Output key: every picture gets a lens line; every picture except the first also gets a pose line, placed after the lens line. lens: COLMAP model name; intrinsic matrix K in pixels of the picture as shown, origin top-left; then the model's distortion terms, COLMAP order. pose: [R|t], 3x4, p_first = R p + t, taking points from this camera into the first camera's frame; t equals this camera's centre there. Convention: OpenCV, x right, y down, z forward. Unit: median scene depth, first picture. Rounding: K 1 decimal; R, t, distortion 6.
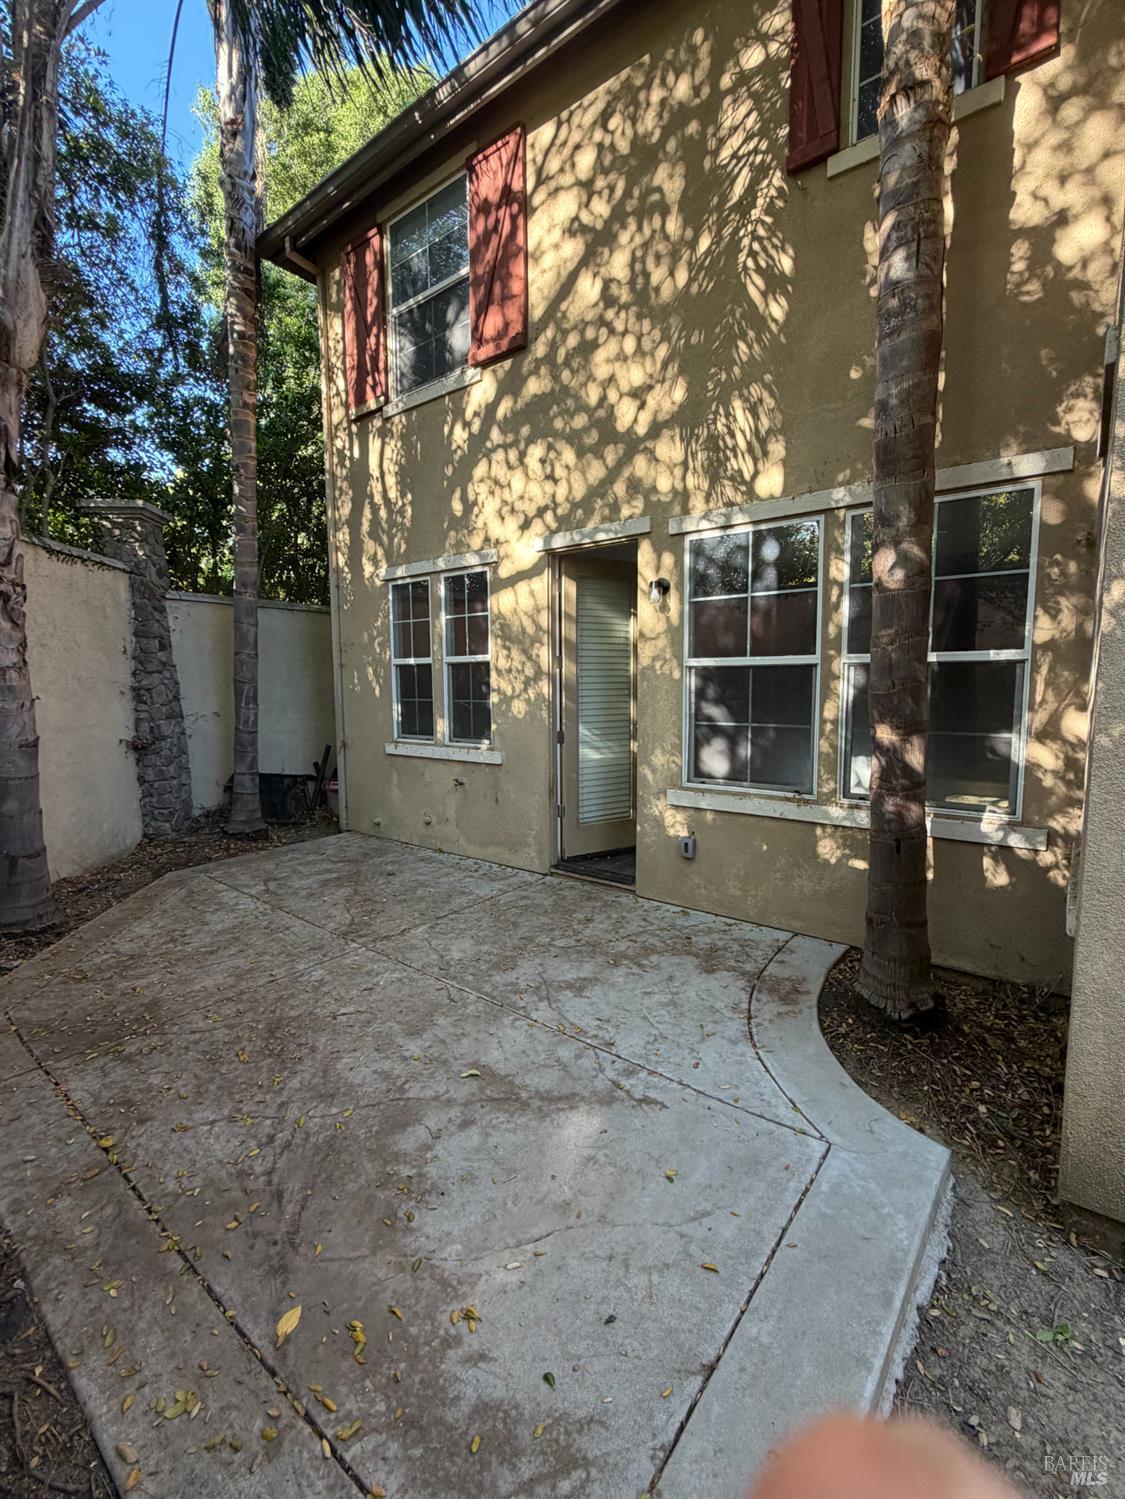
lens RADIAL K [[660.5, 0, 565.4], [0, 660.5, 739.1], [0, 0, 1]] dist [-0.003192, -0.000106]
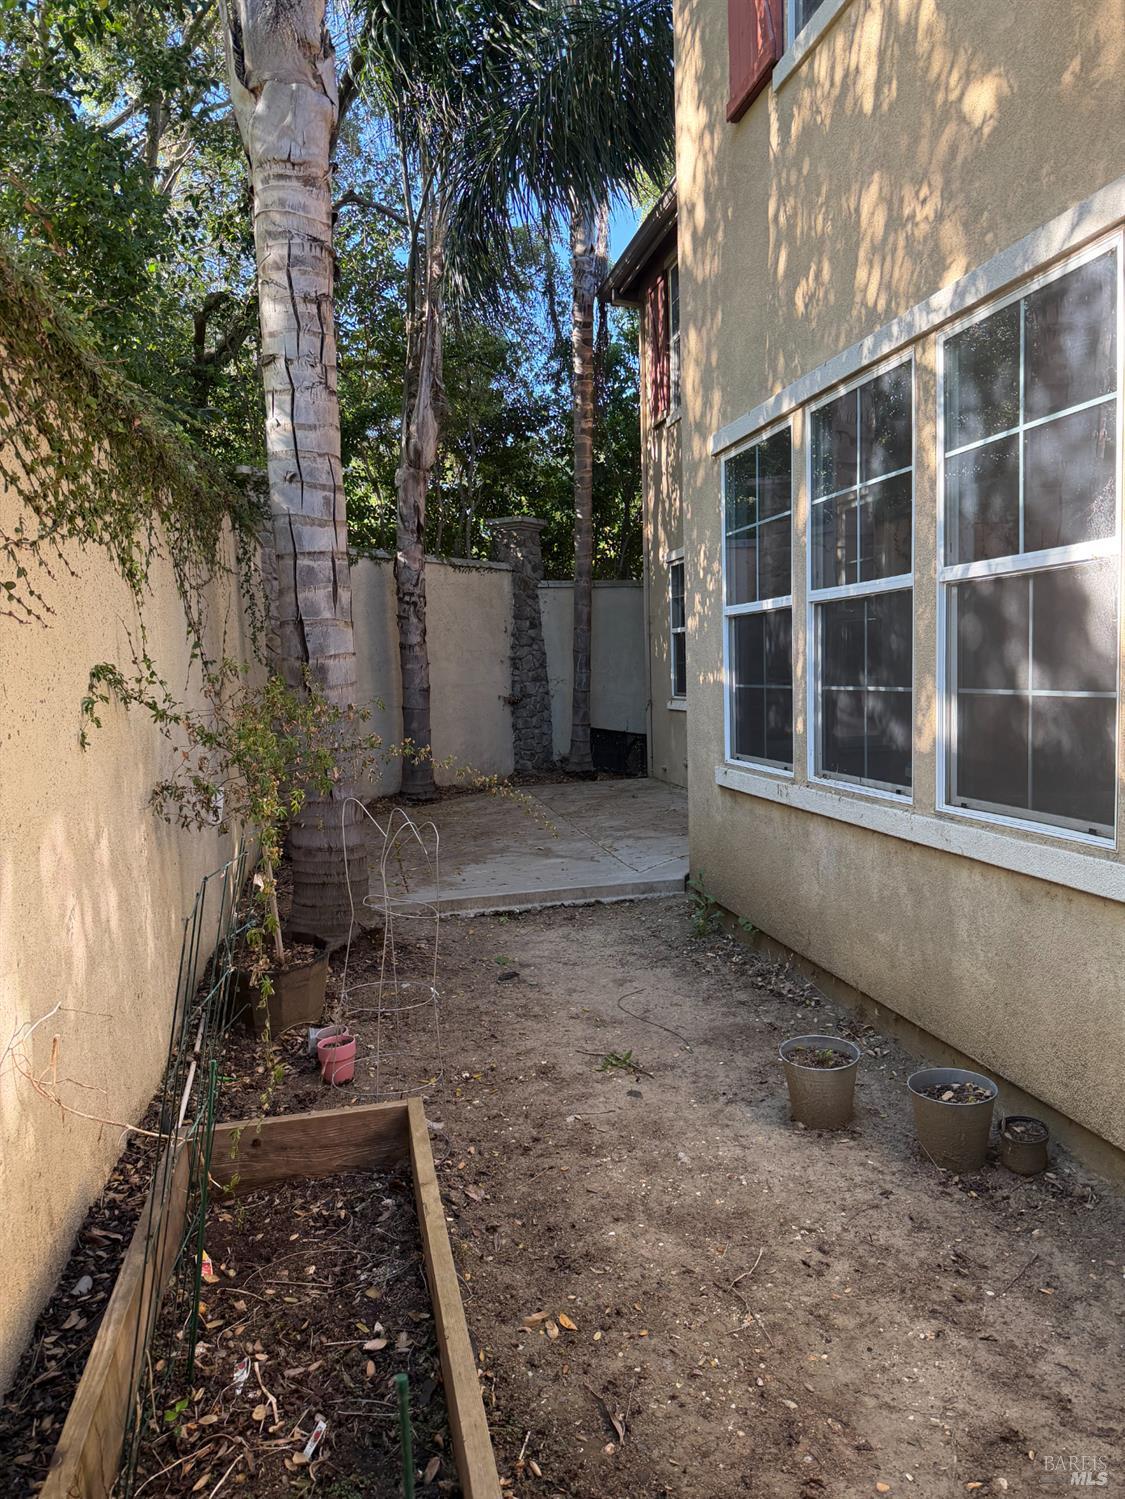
lens RADIAL K [[1053.8, 0, 563.3], [0, 1053.8, 753.0], [0, 0, 1]] dist [0.062564, -0.006132]
pose [[0.766642, 0.038276, -0.640932, 0.795232], [-0.033841, 0.999243, 0.019196, 0.070041], [0.641182, 0.006974, 0.767357, -0.564100]]
